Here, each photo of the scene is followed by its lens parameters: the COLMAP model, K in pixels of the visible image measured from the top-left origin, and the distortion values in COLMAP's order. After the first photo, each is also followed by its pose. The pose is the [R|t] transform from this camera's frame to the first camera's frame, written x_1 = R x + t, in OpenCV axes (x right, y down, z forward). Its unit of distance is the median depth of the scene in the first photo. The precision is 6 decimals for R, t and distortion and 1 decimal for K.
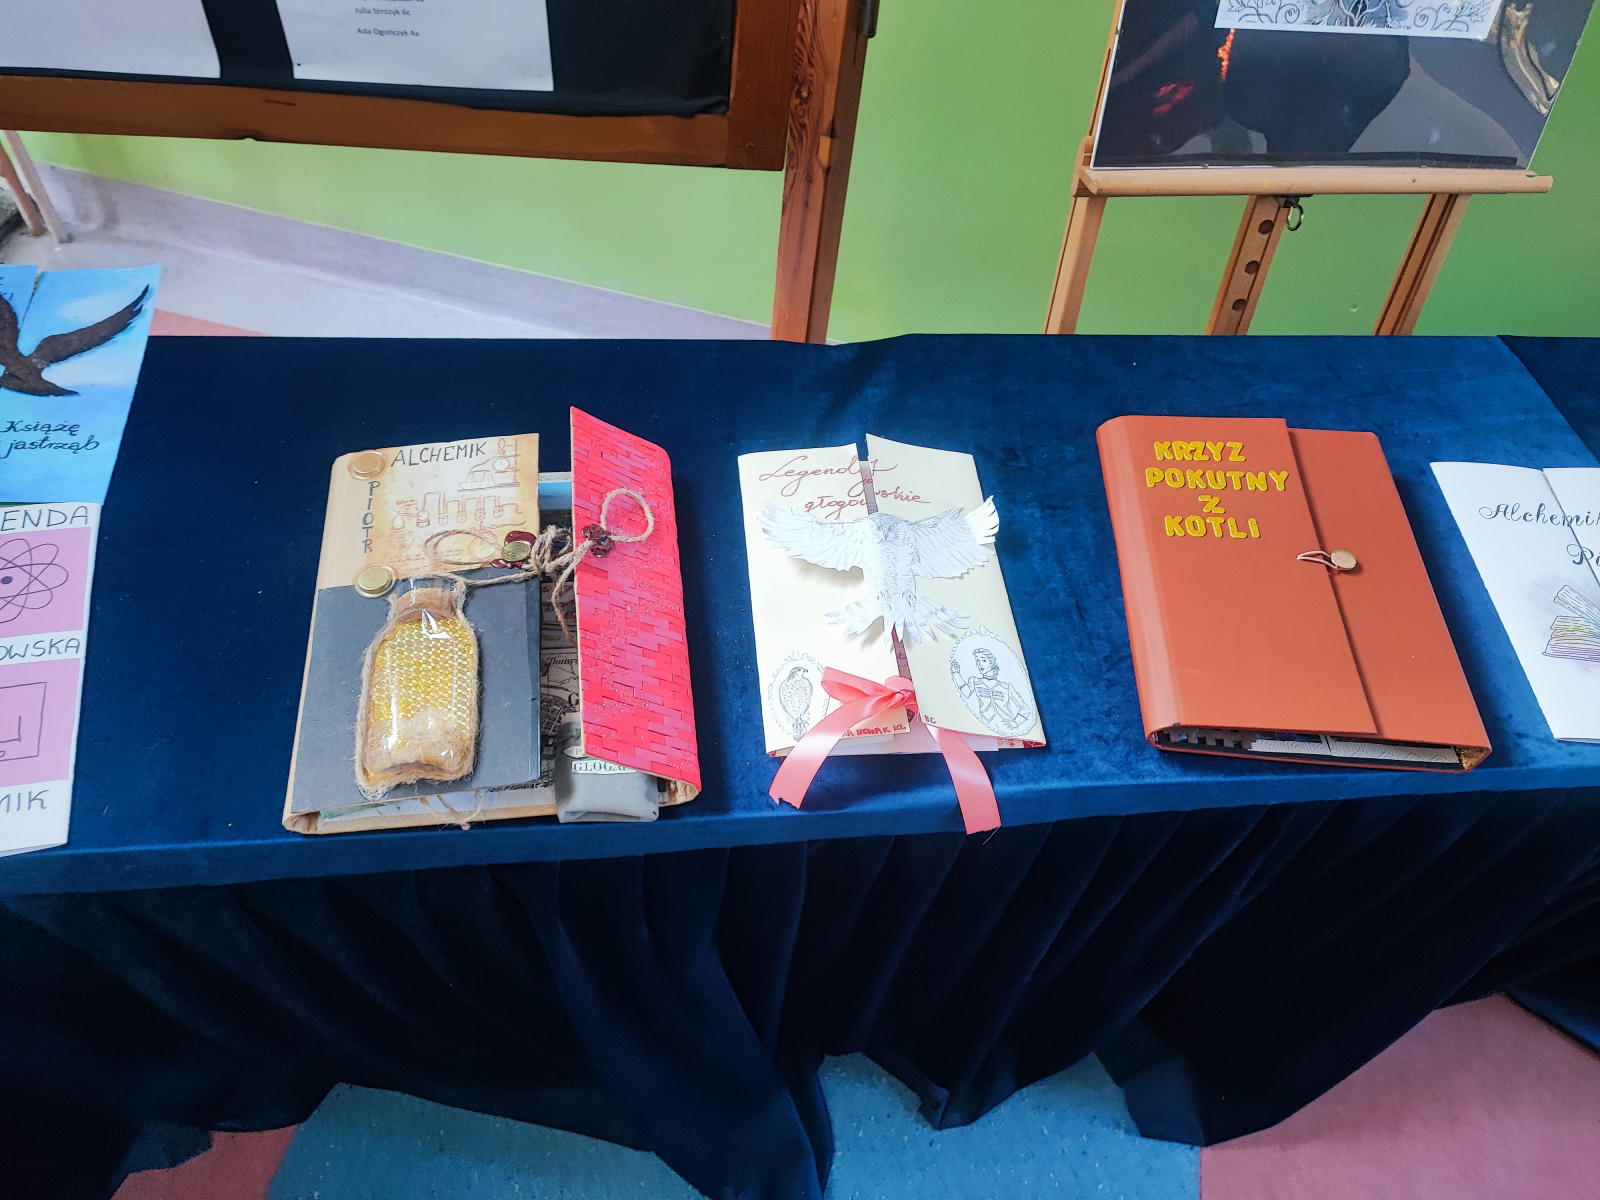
lens RADIAL K [[1138.1, 0, 794.2], [0, 1138.1, 600.9], [0, 0, 1]] dist [0.036711, -0.042306]
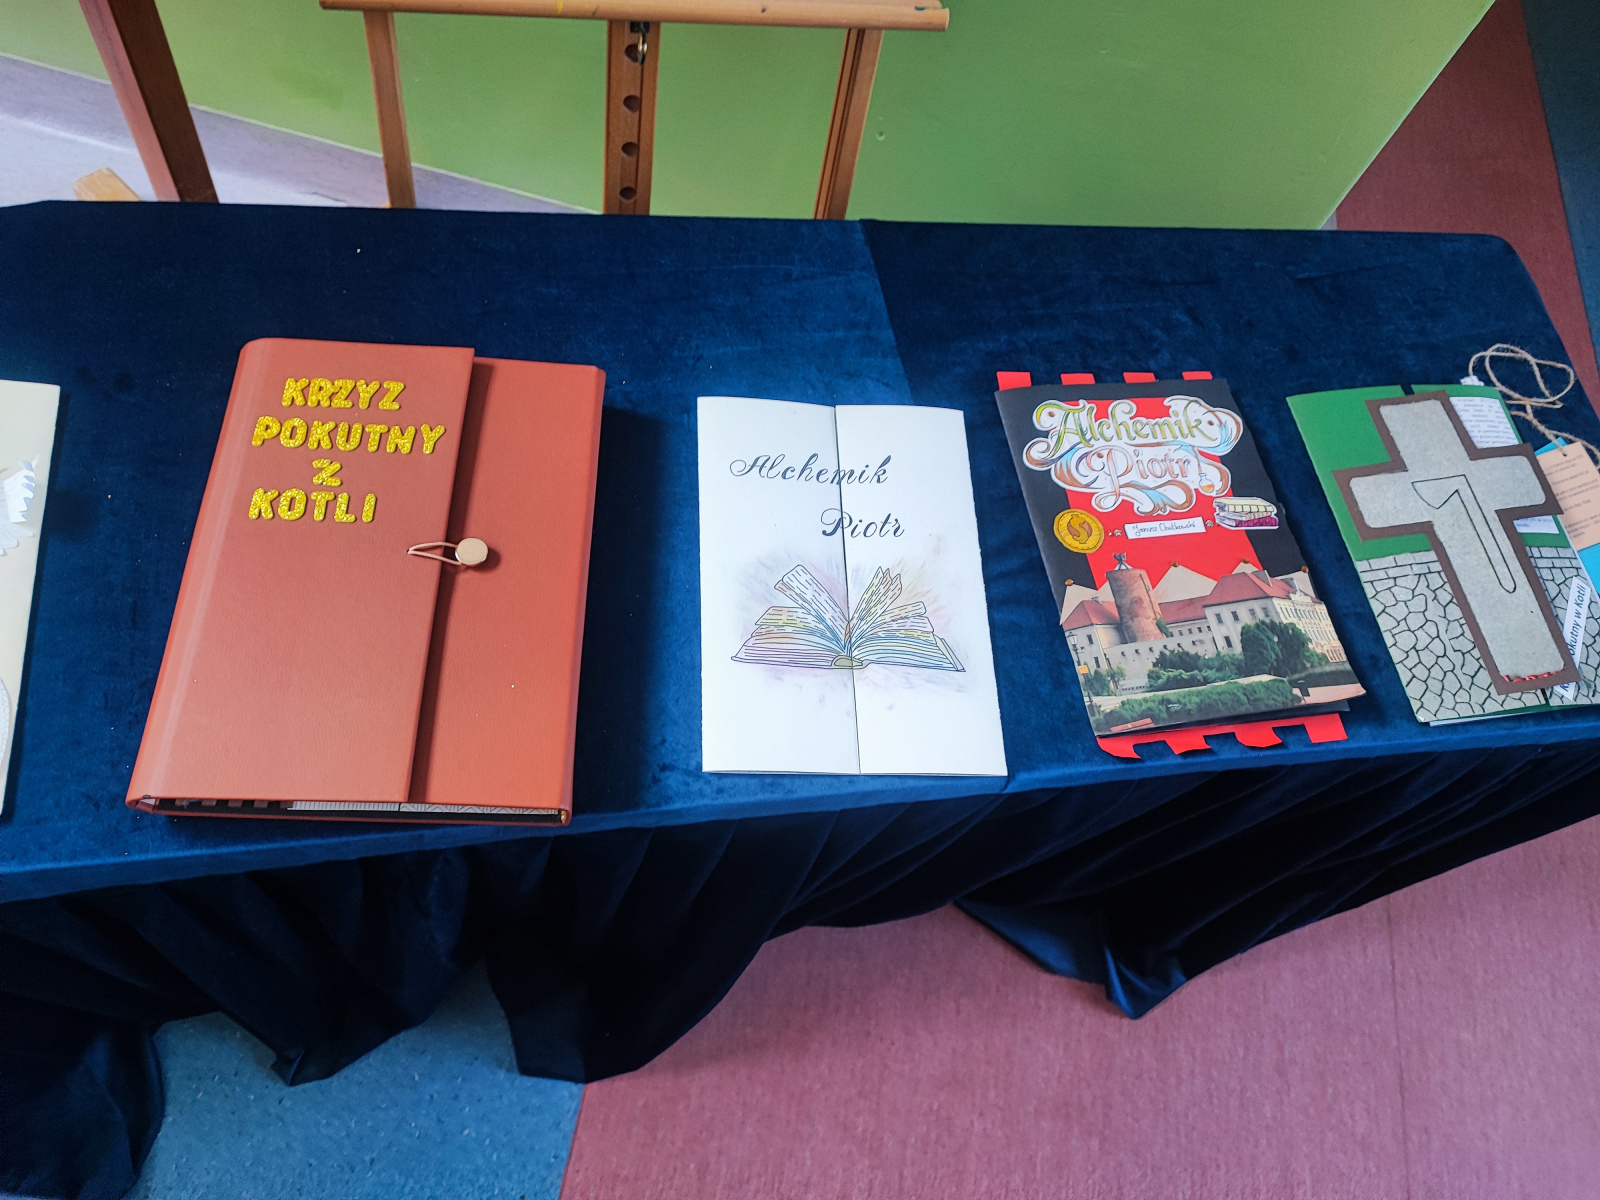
lens RADIAL K [[1138.1, 0, 794.5], [0, 1138.1, 598.4], [0, 0, 1]] dist [0.036711, -0.042306]
pose [[0.993297, -0.005701, 0.115452, 0.547835], [-0.018245, 0.978531, 0.205289, -0.154202], [-0.114144, -0.206020, 0.971868, 0.174630]]
